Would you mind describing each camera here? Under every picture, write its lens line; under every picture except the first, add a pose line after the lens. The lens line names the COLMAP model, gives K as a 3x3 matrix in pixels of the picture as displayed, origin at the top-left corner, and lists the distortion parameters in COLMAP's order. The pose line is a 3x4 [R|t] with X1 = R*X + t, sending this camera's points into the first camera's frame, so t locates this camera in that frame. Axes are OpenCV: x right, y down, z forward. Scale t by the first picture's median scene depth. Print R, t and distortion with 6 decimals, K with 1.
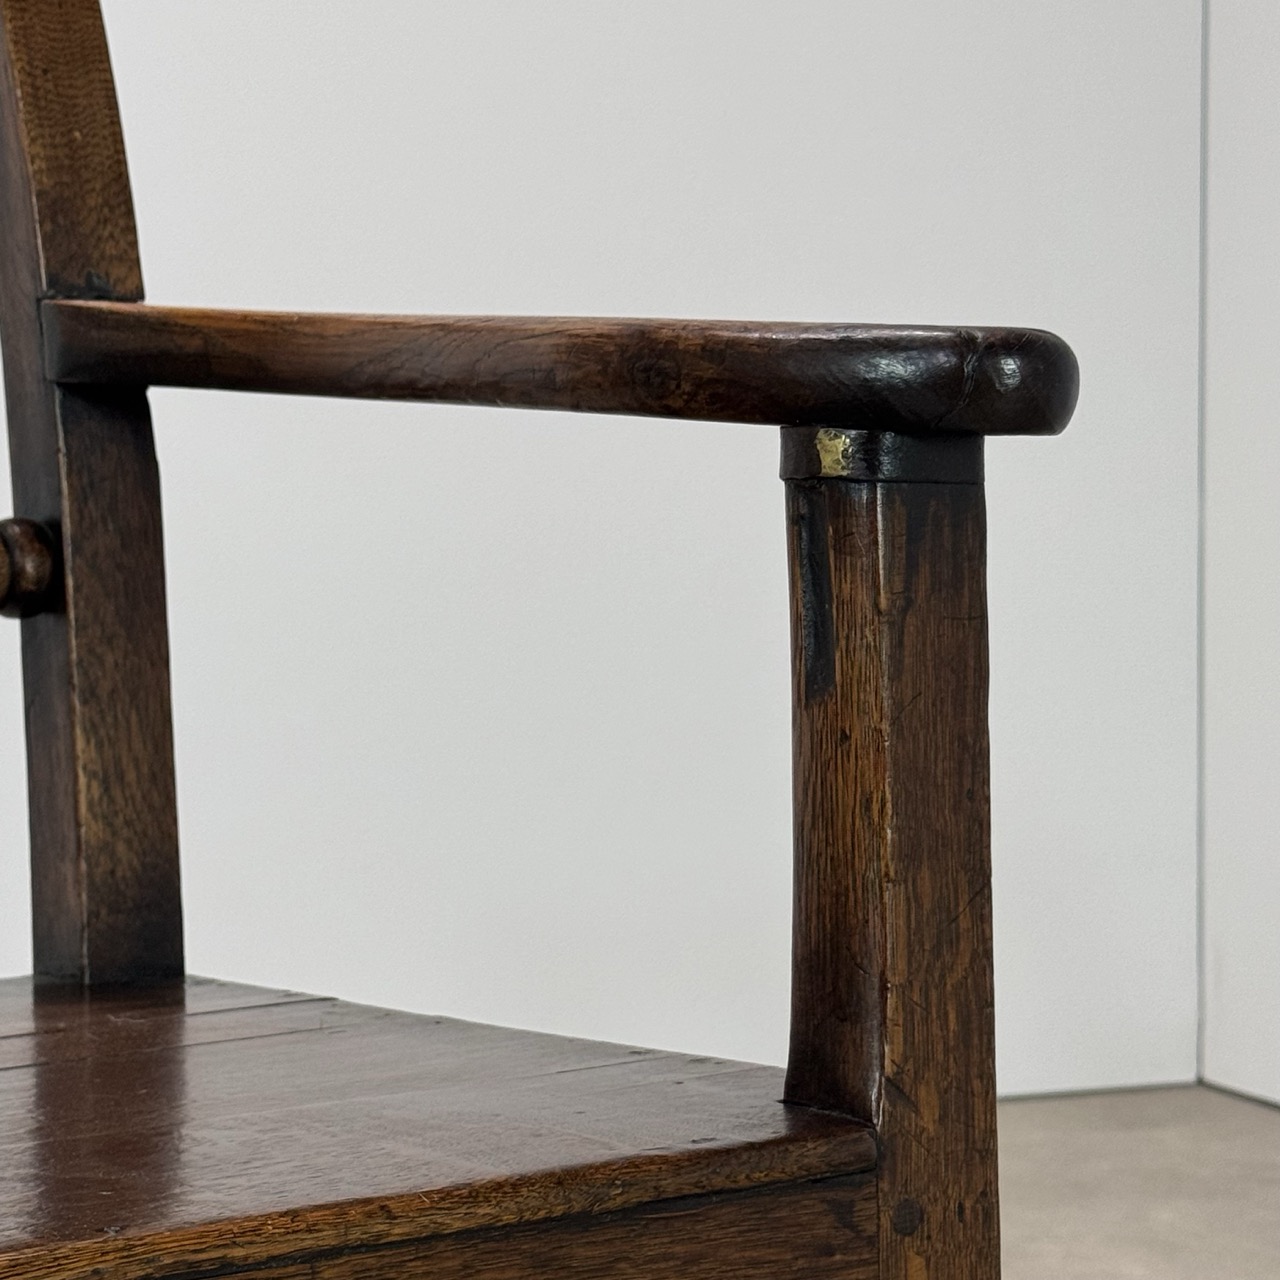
lens RADIAL K [[3434.6, 0, 648.1], [0, 3434.6, 636.9], [0, 0, 1]] dist [0.146706, 0.000000]
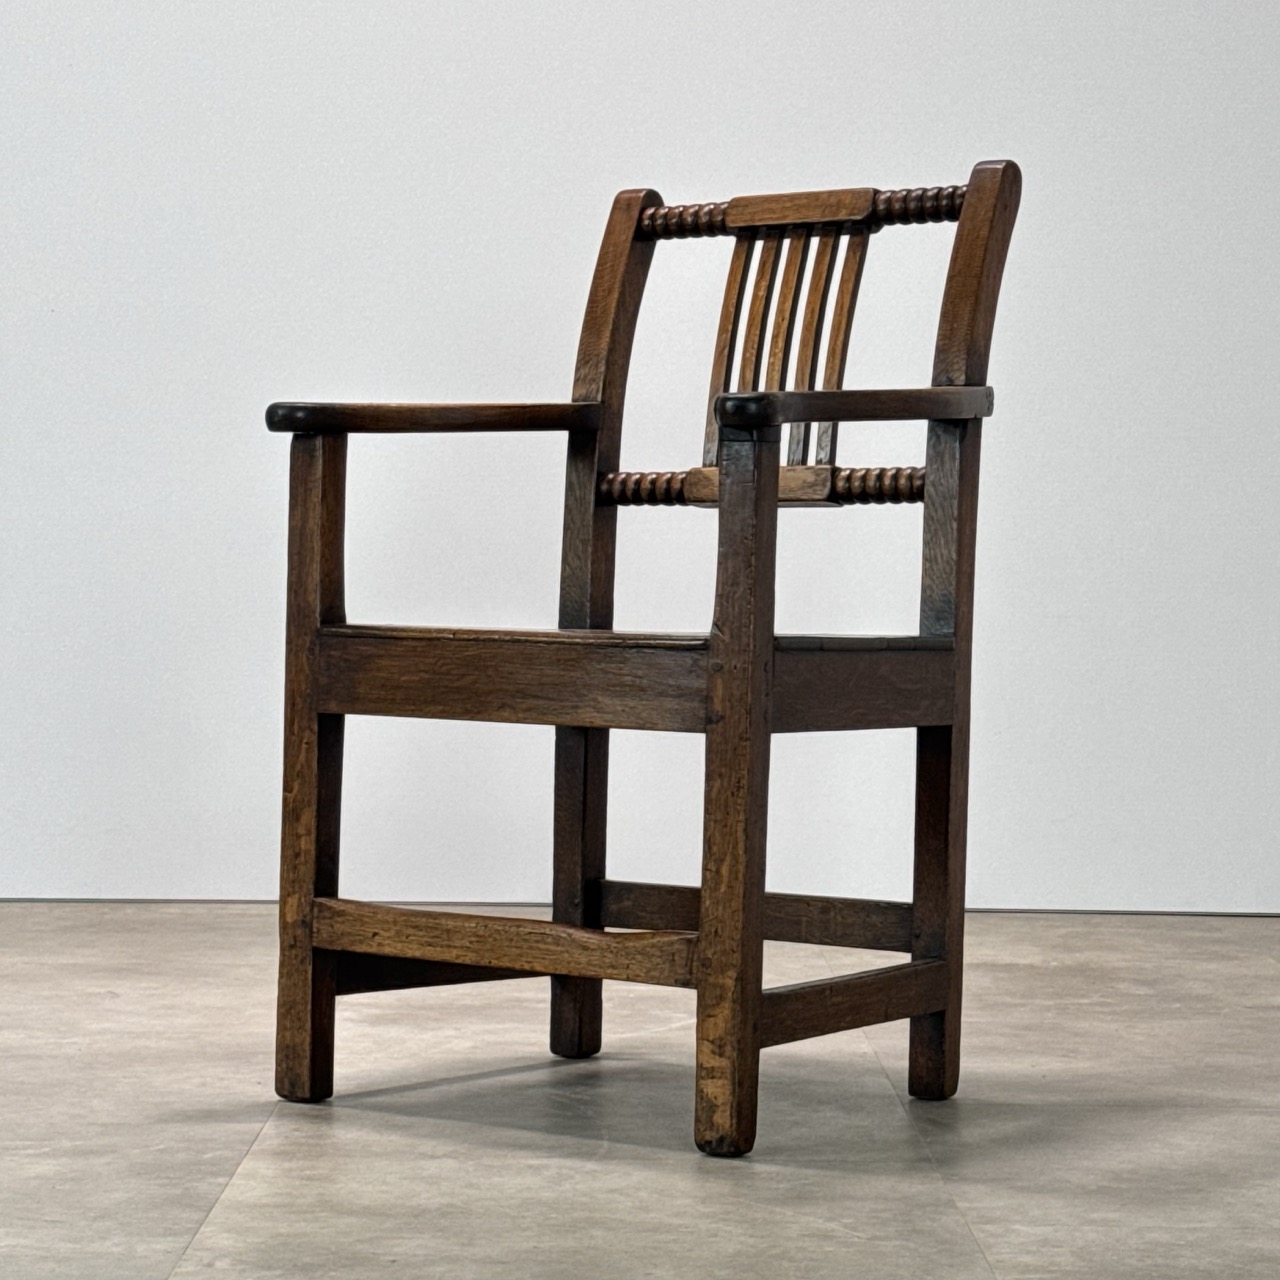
lens RADIAL K [[3434.6, 0, 638.1], [0, 3434.6, 641.9], [0, 0, 1]] dist [0.146706, 0.000000]
pose [[0.298000, 0.032431, -0.954015, 2.387967], [-0.052718, 0.998457, 0.017474, 0.069925], [0.953109, 0.045086, 0.299250, -0.034627]]
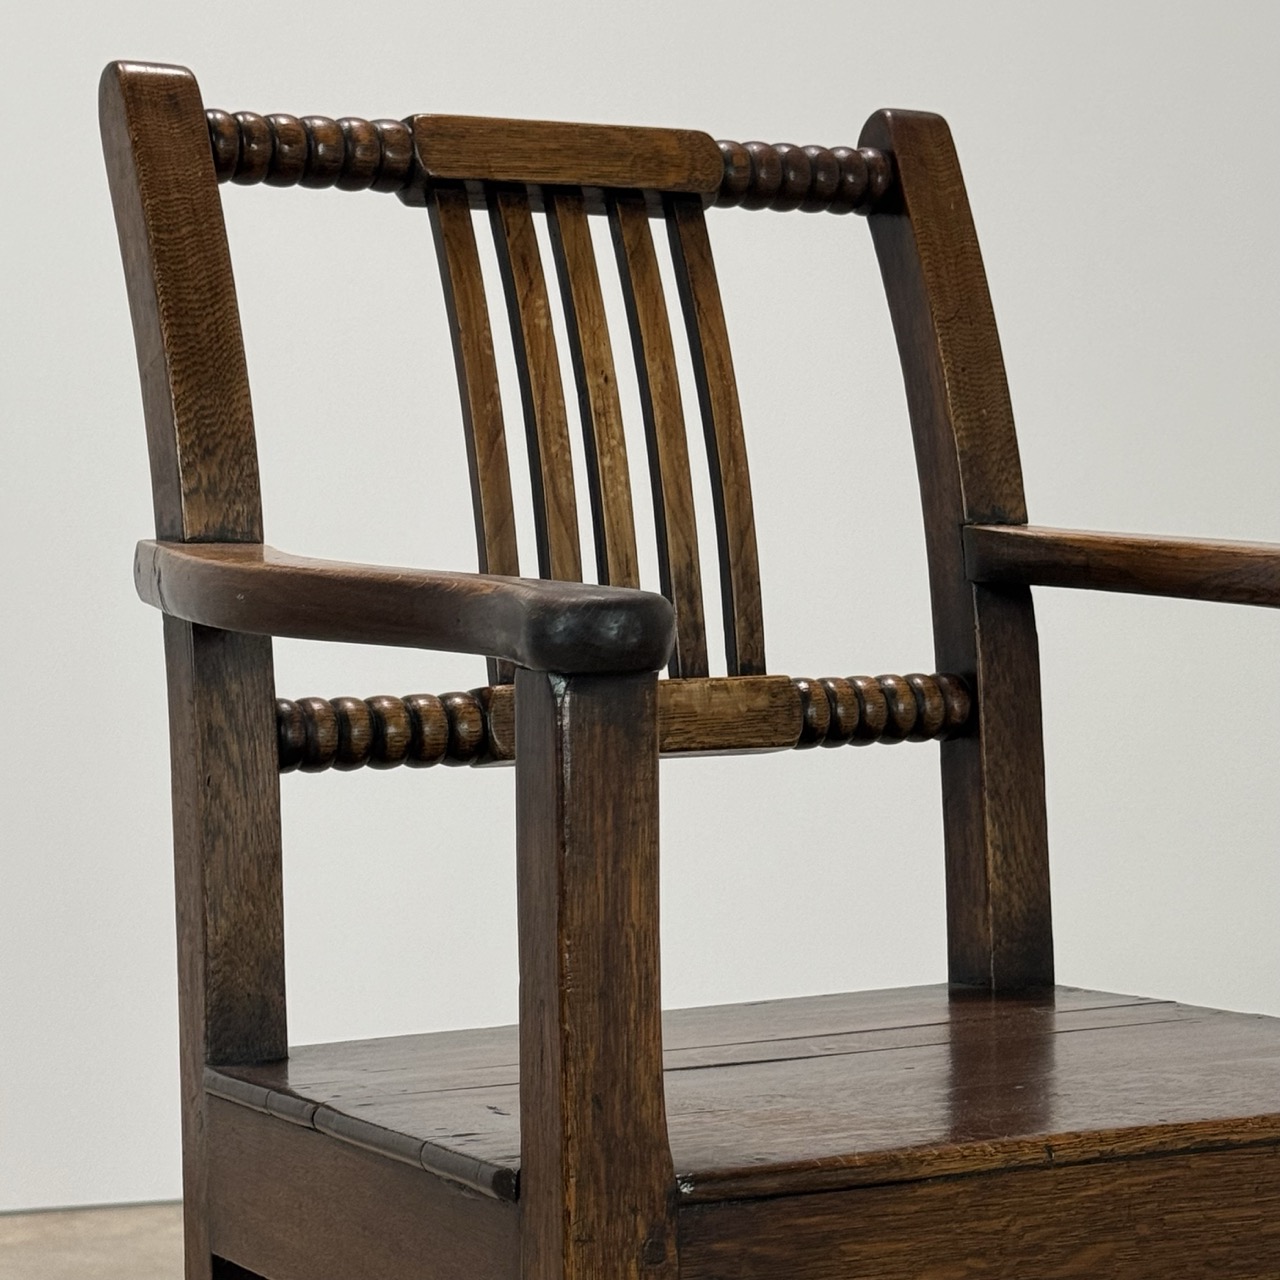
lens RADIAL K [[3434.6, 0, 663.6], [0, 3434.6, 676.6], [0, 0, 1]] dist [0.146706, 0.000000]
pose [[0.993071, 0.004778, -0.117420, -0.130490], [-0.005075, 0.999985, -0.002233, -0.029119], [0.117407, 0.002813, 0.993080, -0.478533]]
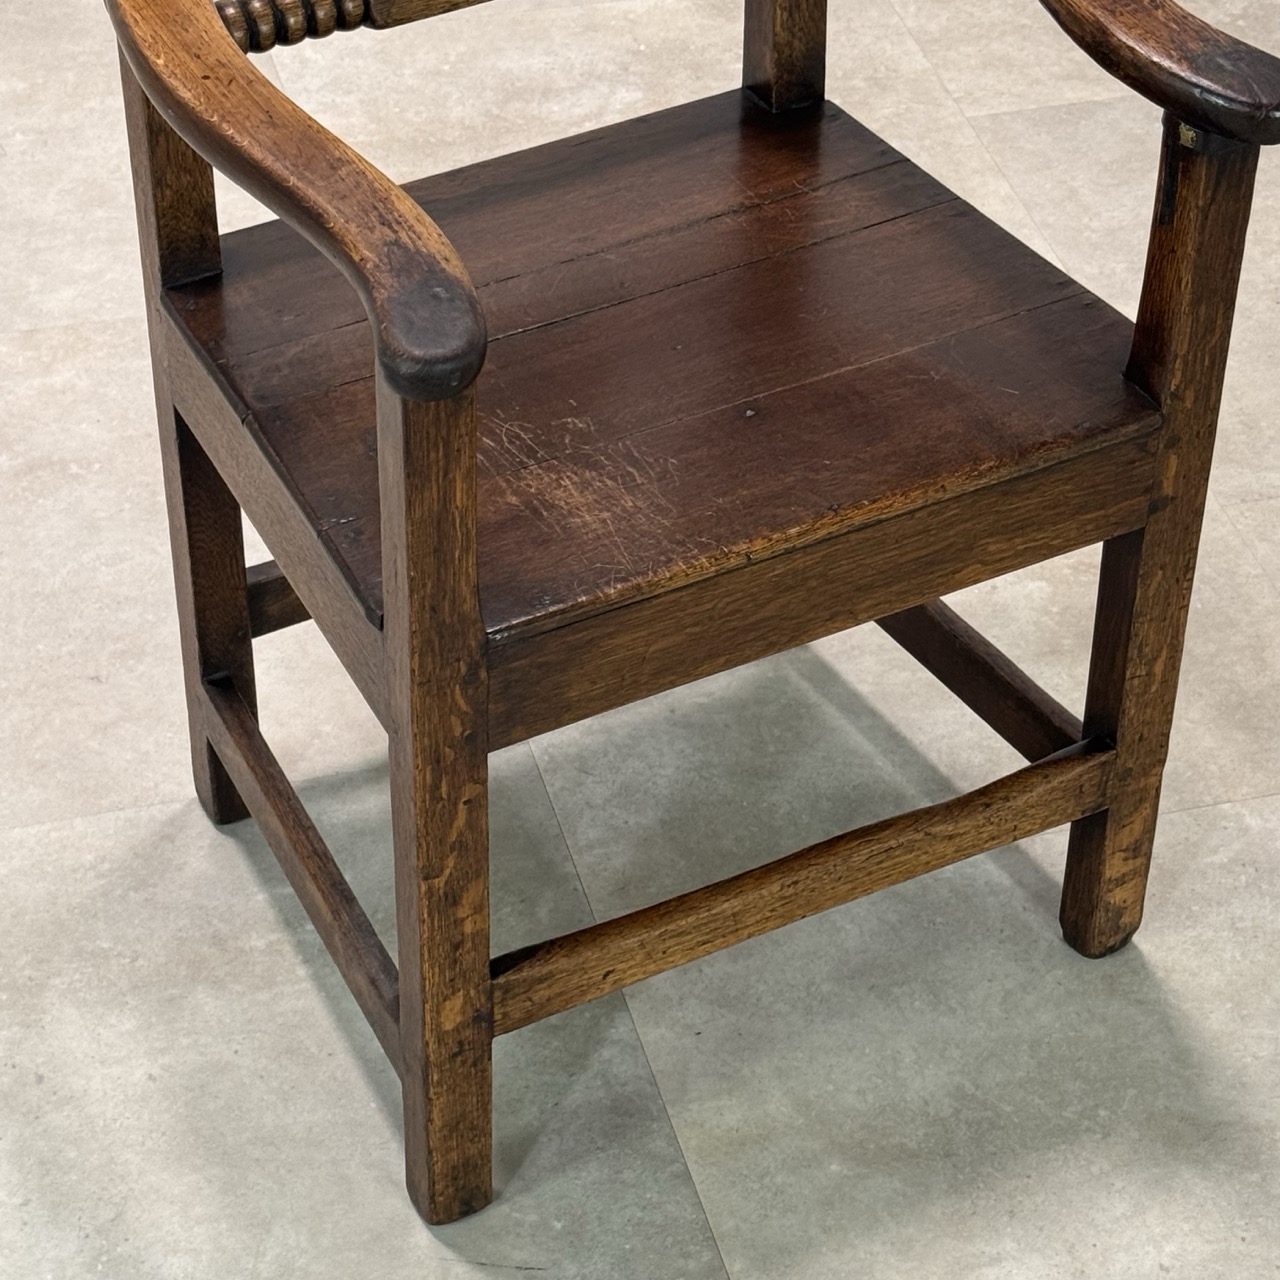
lens RADIAL K [[3434.6, 0, 618.4], [0, 3434.6, 656.4], [0, 0, 1]] dist [0.146706, 0.000000]
pose [[0.991050, 0.106550, -0.080420, -0.064190], [-0.035314, 0.790226, 0.611797, -0.809489], [0.128737, -0.603481, 0.786916, -0.664434]]
